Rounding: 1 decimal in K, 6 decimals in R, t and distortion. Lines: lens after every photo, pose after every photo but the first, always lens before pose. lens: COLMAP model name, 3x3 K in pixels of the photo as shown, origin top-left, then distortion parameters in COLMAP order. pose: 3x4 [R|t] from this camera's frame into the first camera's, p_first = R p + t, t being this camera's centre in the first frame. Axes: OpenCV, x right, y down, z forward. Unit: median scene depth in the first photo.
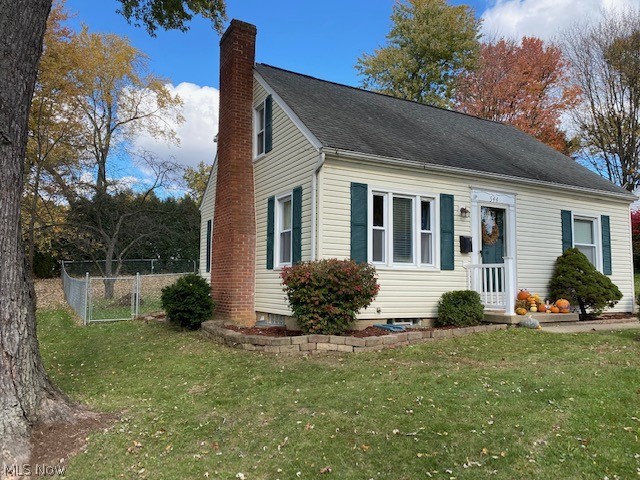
lens RADIAL K [[489.4, 0, 320.0], [0, 489.4, 240.0], [0, 0, 1]] dist [0.063124, -0.083616]
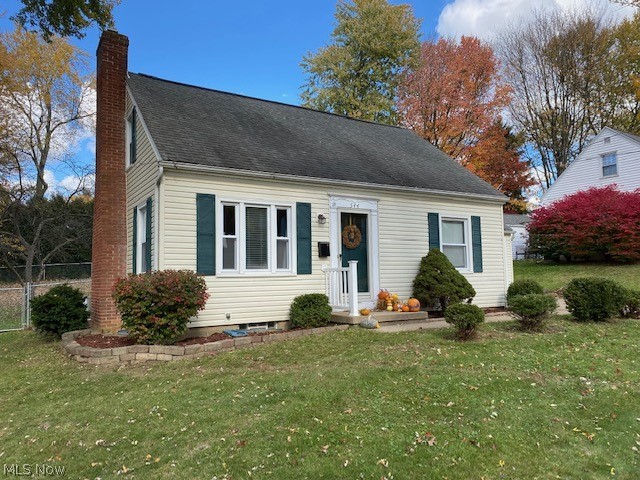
lens RADIAL K [[489.4, 0, 320.0], [0, 489.4, 240.0], [0, 0, 1]] dist [0.063124, -0.083616]
pose [[0.997933, -0.024095, 0.059580, 0.224201], [0.023527, 0.999671, 0.010209, -0.021594], [-0.059806, -0.008786, 0.998171, -0.043396]]
